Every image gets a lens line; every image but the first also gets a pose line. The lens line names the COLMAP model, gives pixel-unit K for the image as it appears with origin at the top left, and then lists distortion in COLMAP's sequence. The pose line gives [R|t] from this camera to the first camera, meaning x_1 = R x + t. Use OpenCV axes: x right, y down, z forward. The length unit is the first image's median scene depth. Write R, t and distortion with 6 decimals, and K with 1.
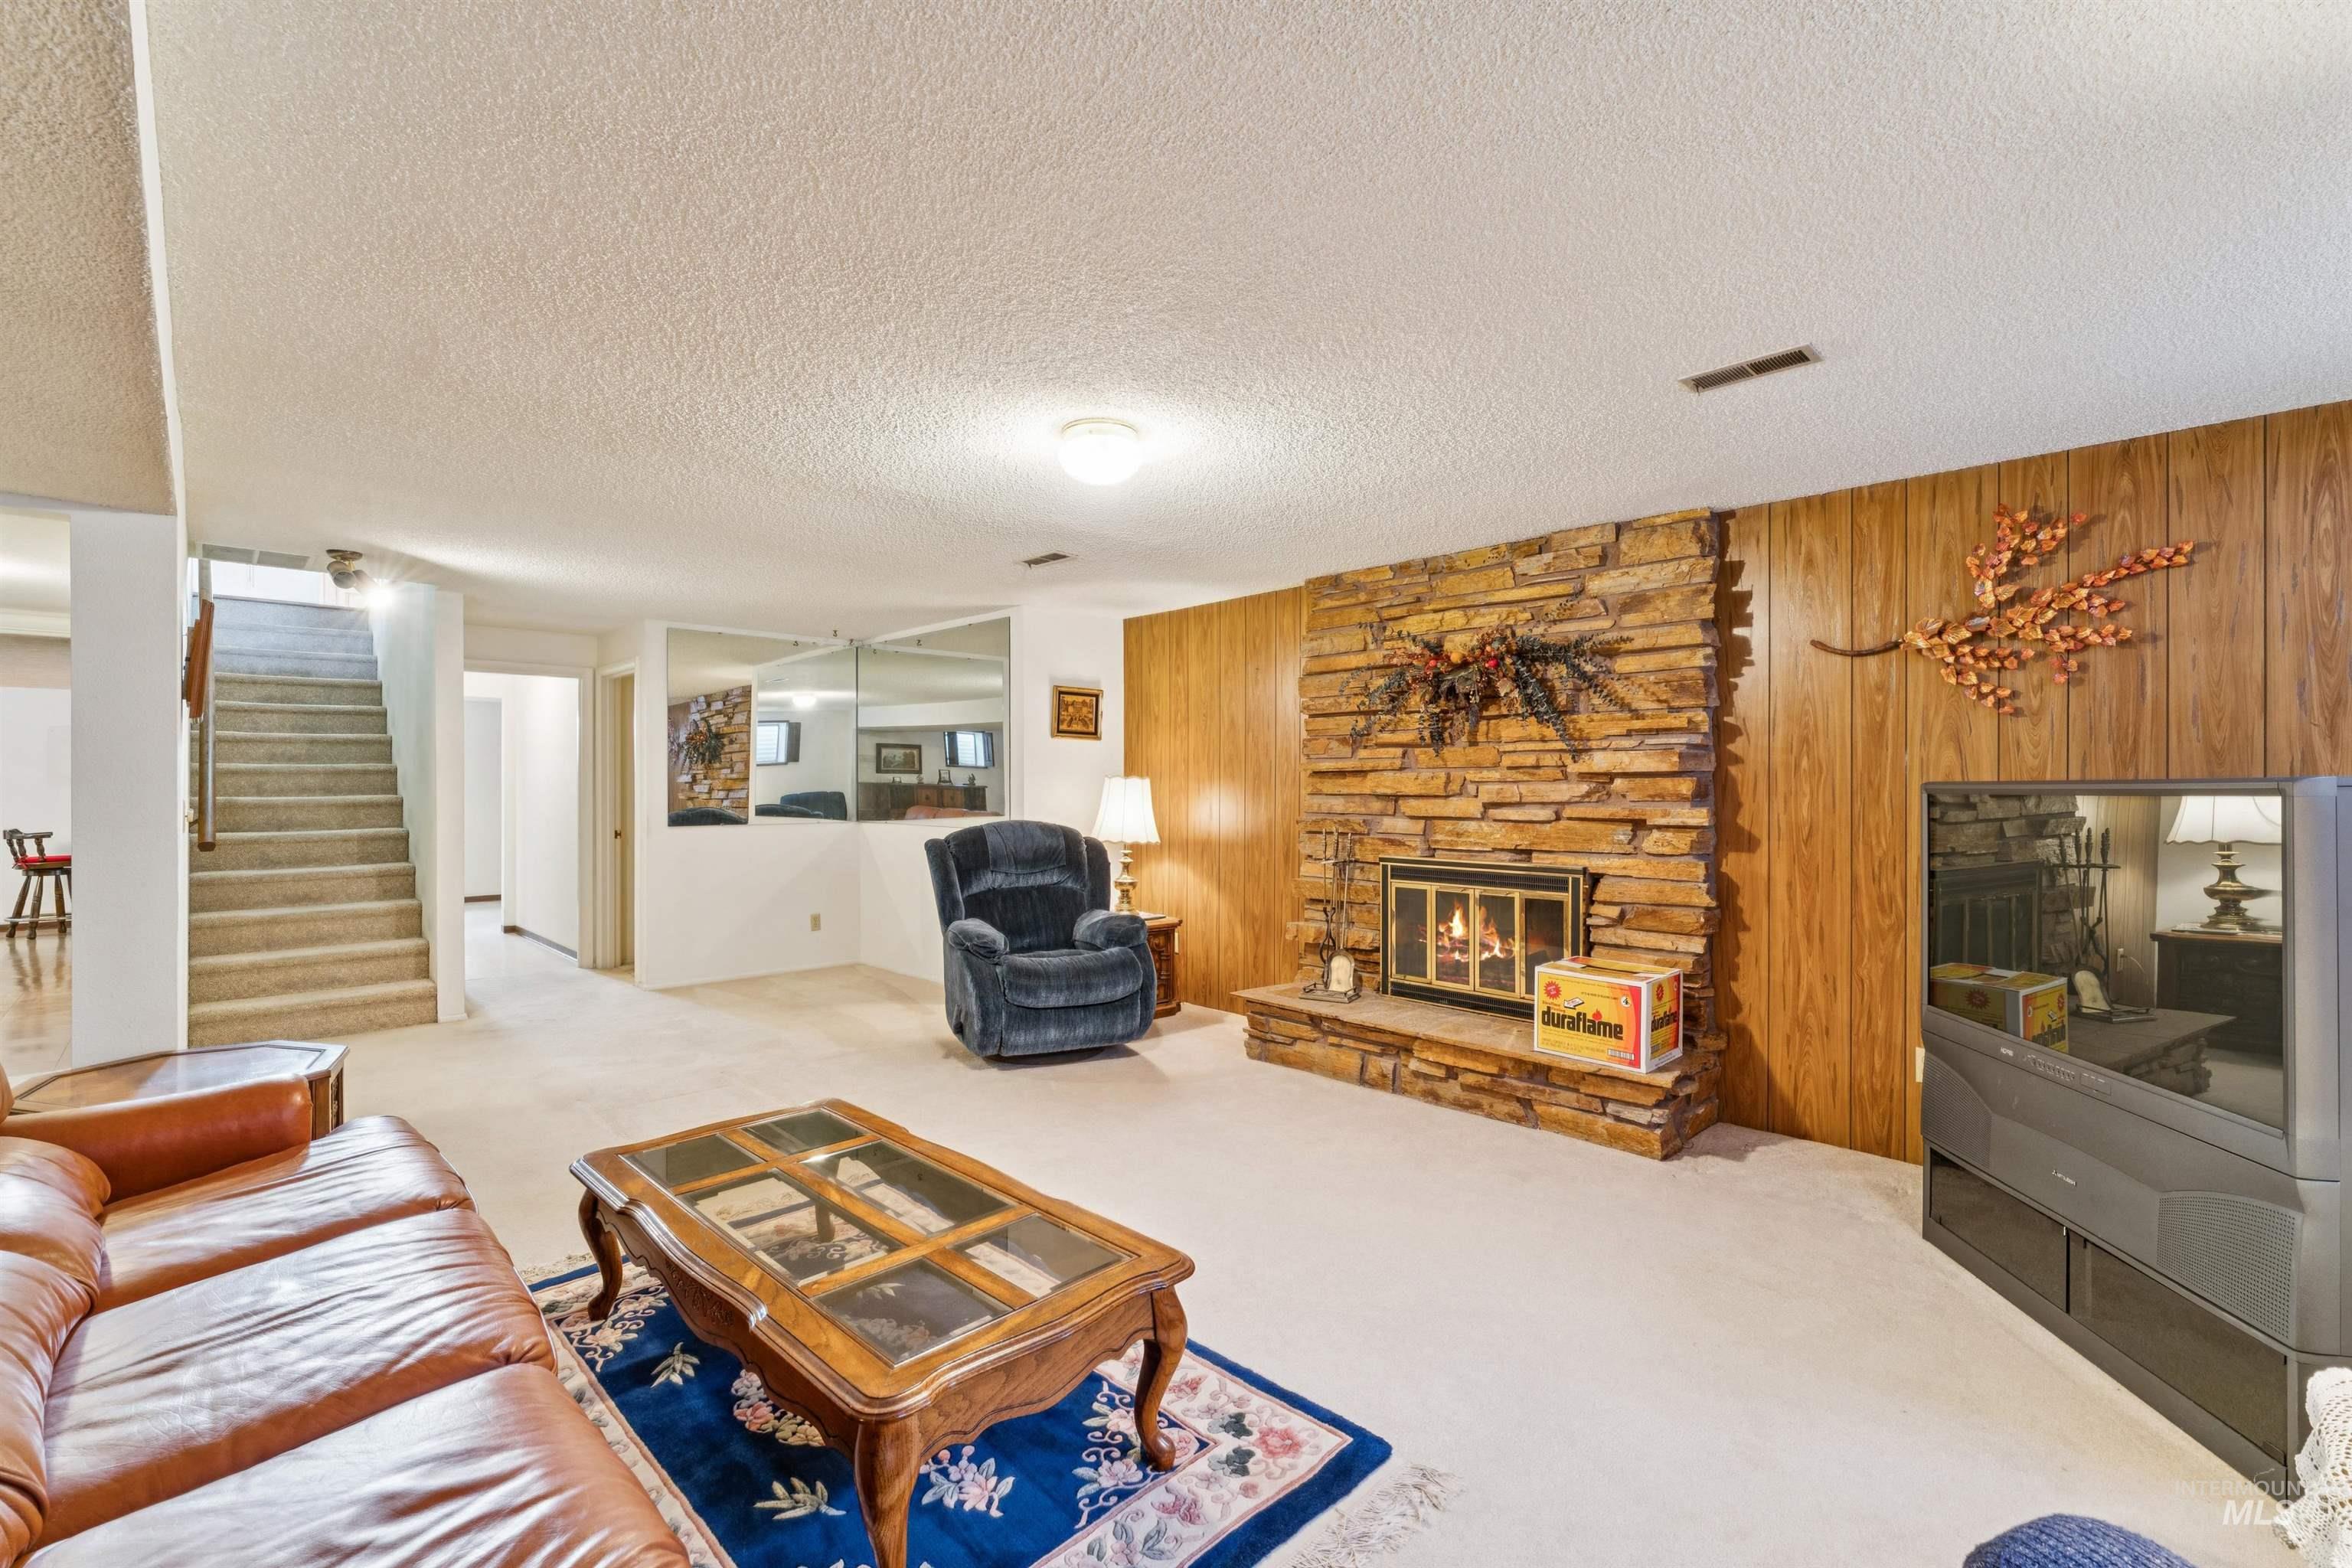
lens RADIAL K [[1025.7, 0, 1171.4], [0, 1025.7, 781.4], [0, 0, 1]] dist [0.003797, 0.000808]
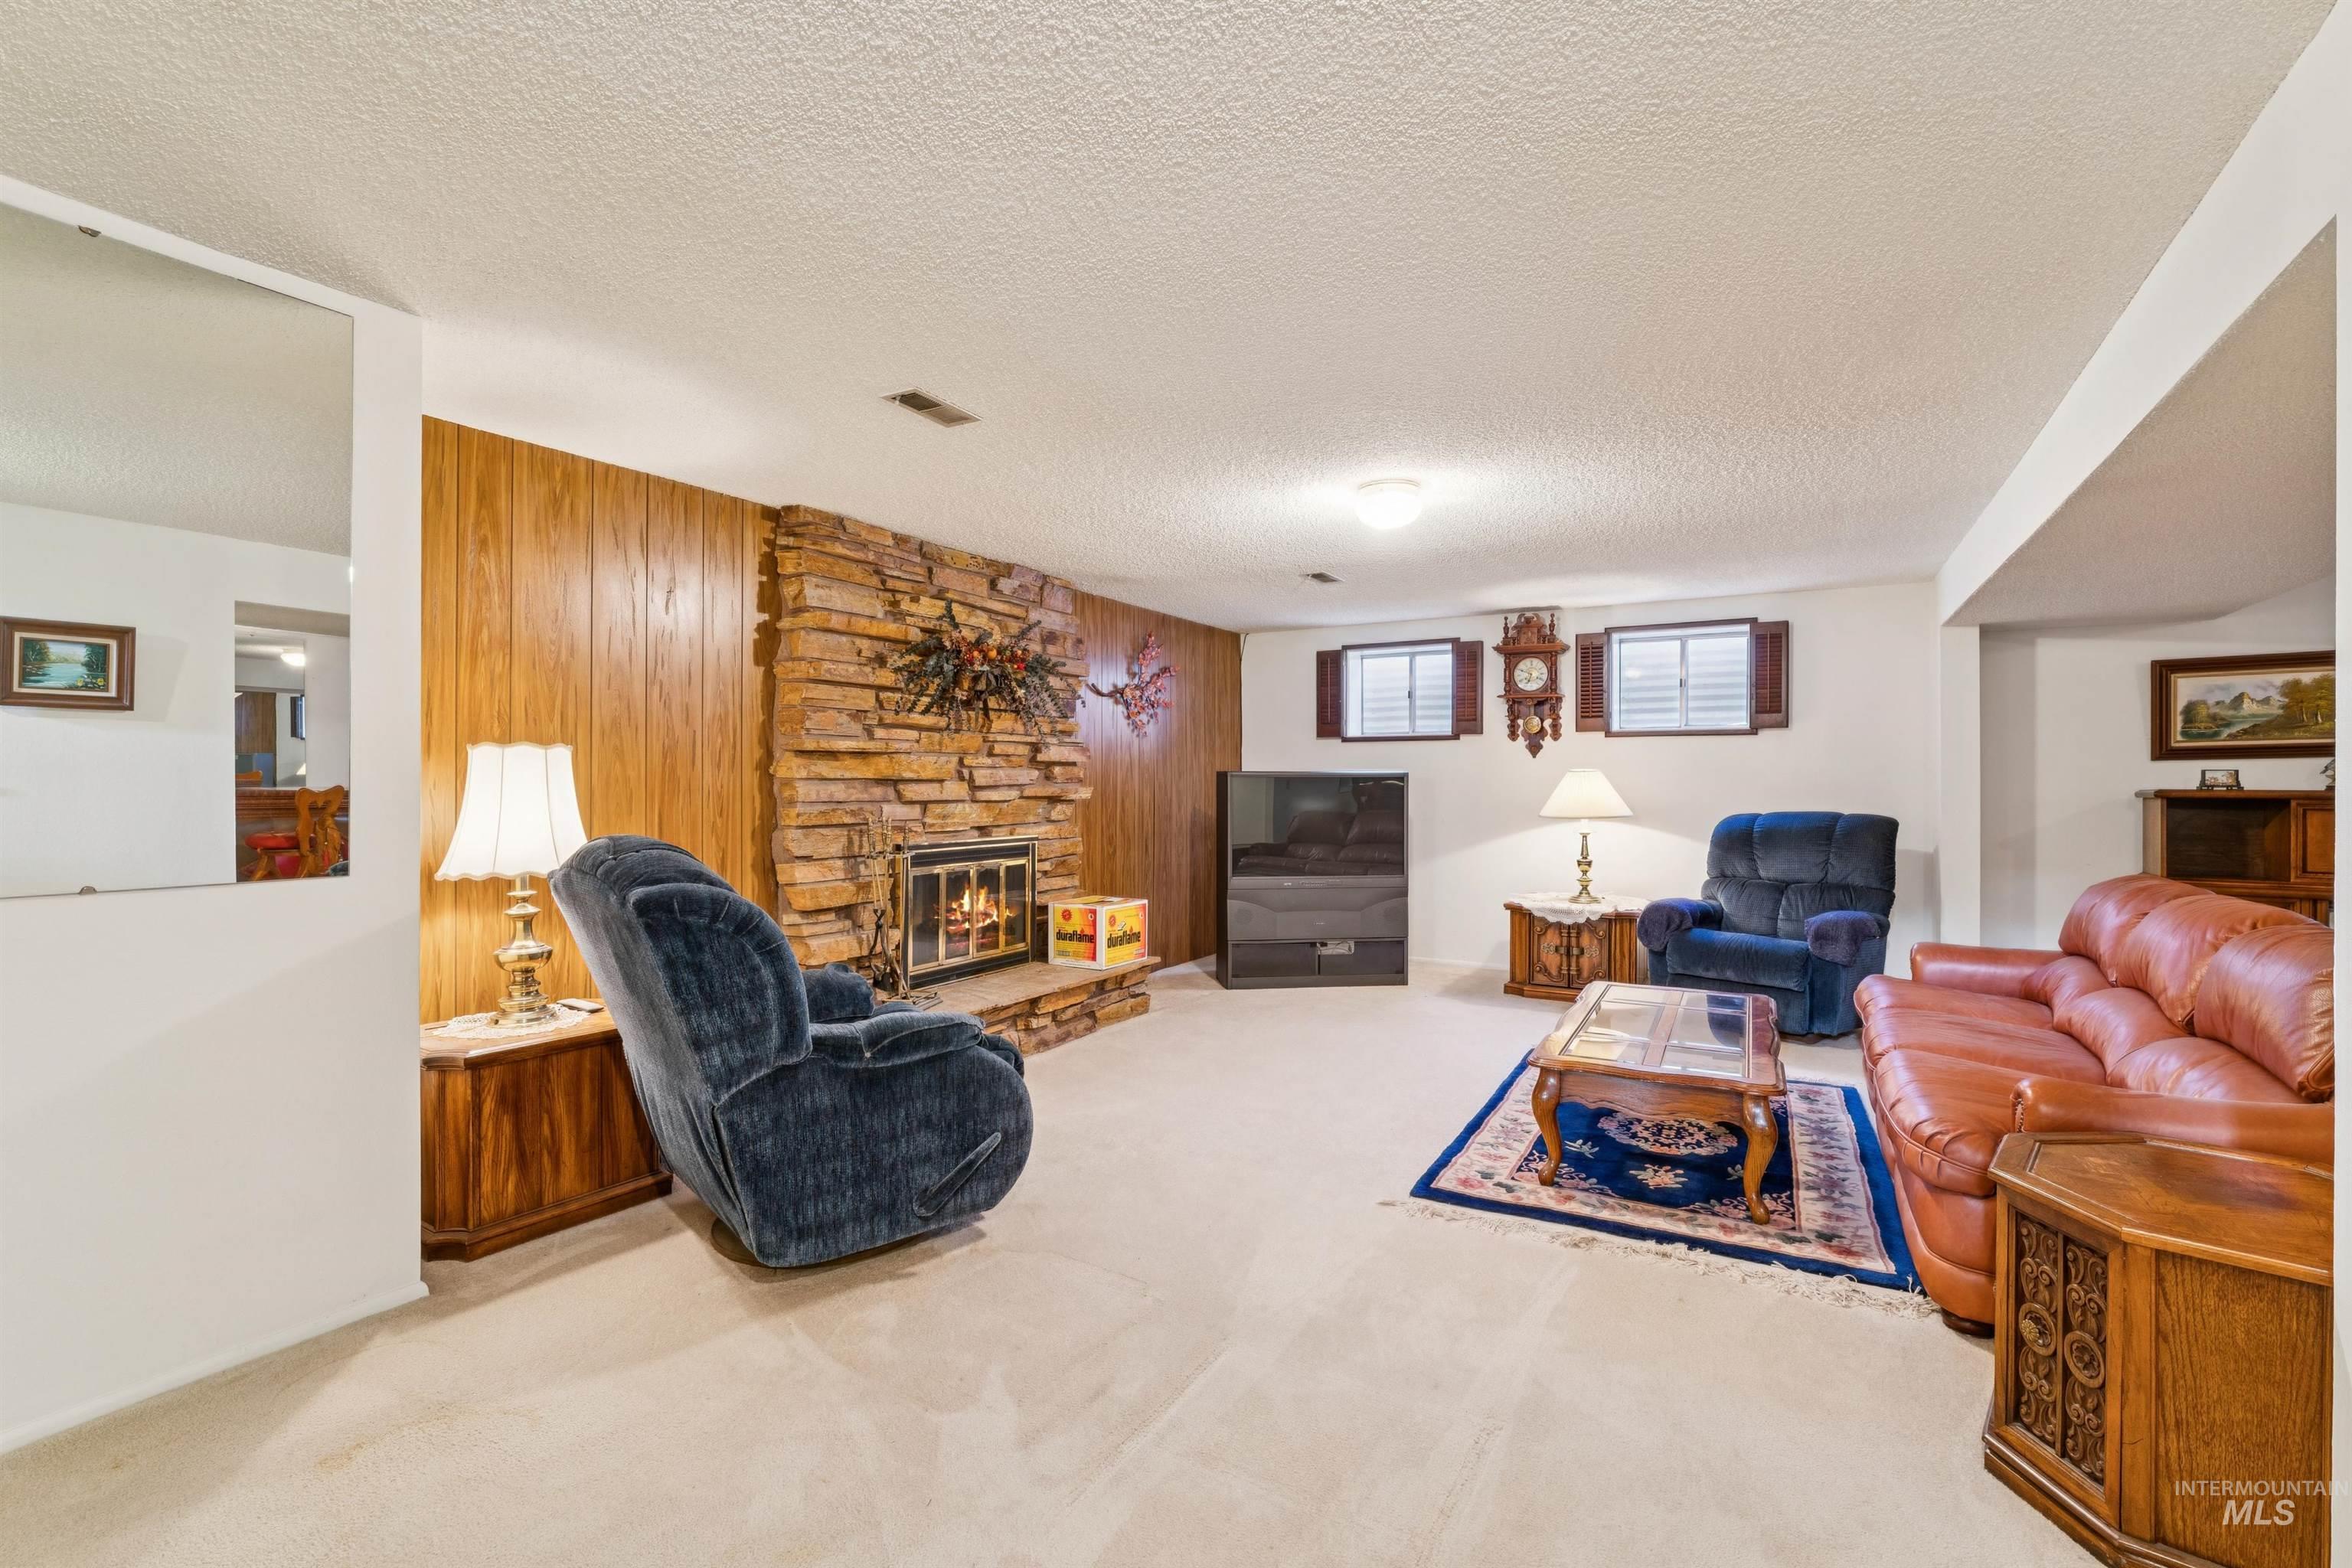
lens RADIAL K [[1025.7, 0, 1220.0], [0, 1025.7, 777.0], [0, 0, 1]] dist [0.003797, 0.000808]
pose [[-0.295124, 0.002033, 0.955457, -0.898678], [-0.007787, 0.999959, -0.004533, 0.015158], [-0.955427, -0.008778, -0.295097, 1.166322]]
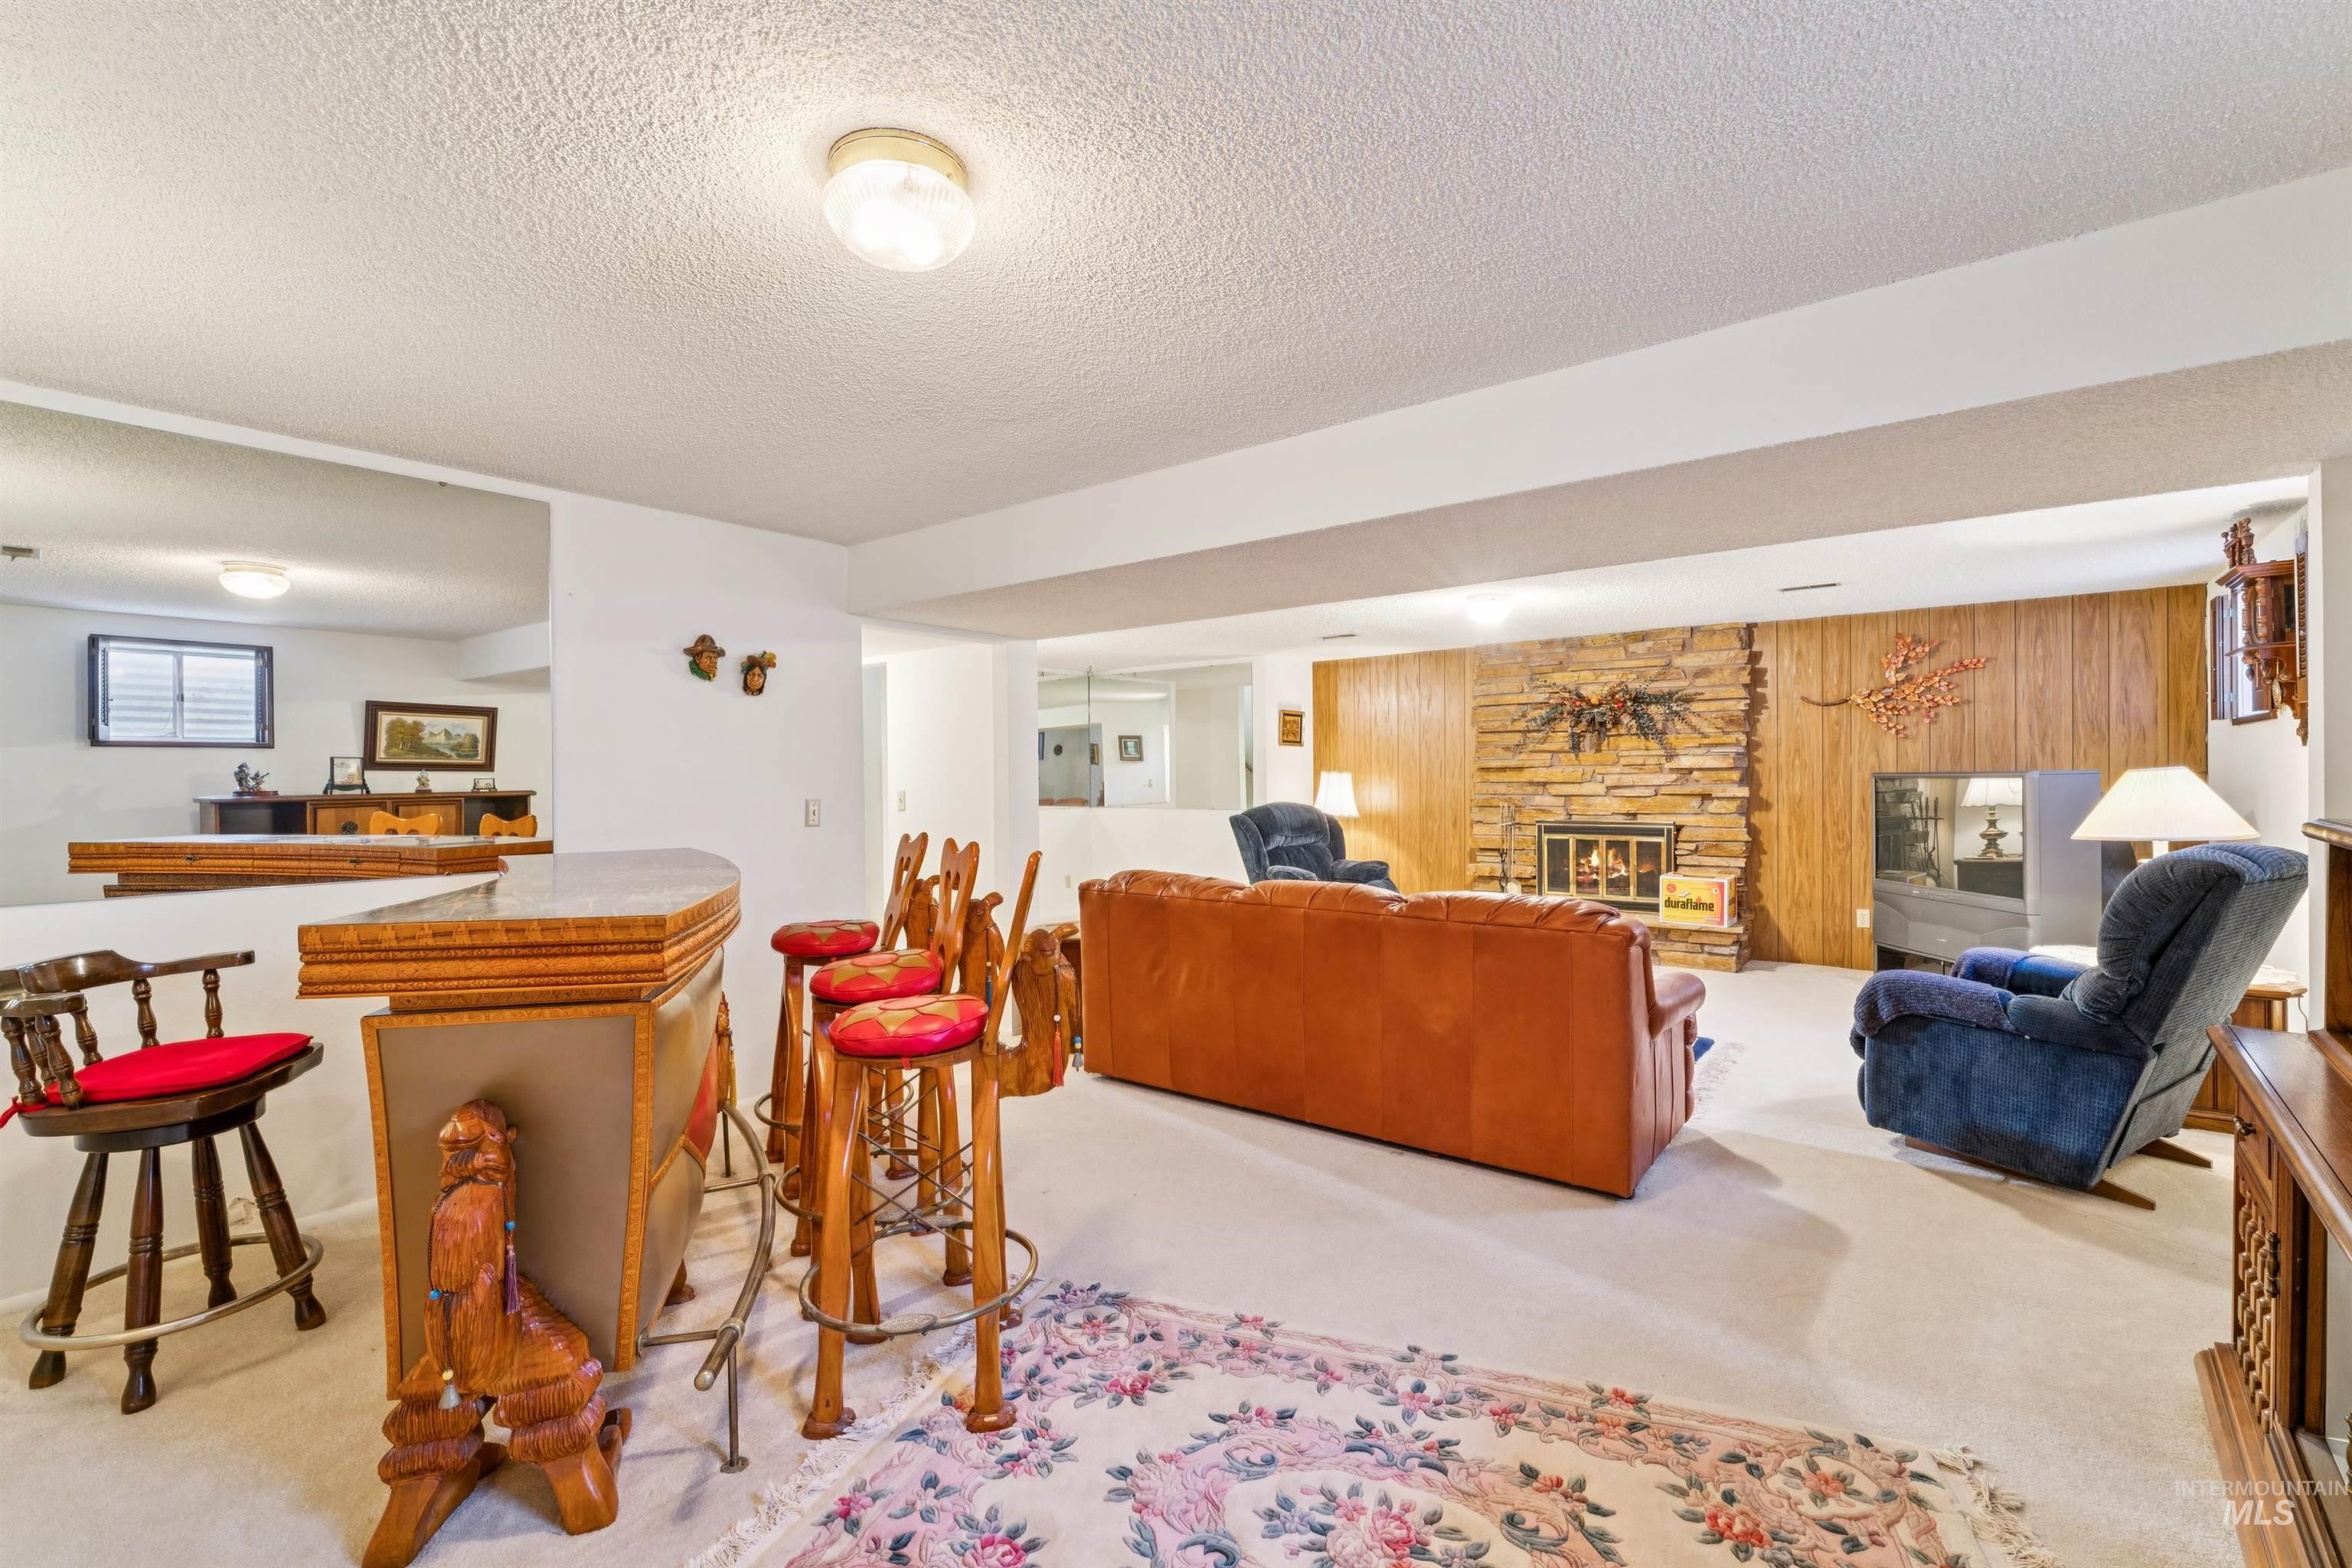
lens RADIAL K [[1025.7, 0, 1175.8], [0, 1025.7, 779.8], [0, 0, 1]] dist [0.003797, 0.000808]
pose [[0.990376, -0.008208, 0.138157, -0.687811], [0.007540, 0.999957, 0.005353, -0.004239], [-0.138195, -0.004259, 0.990396, -0.625379]]
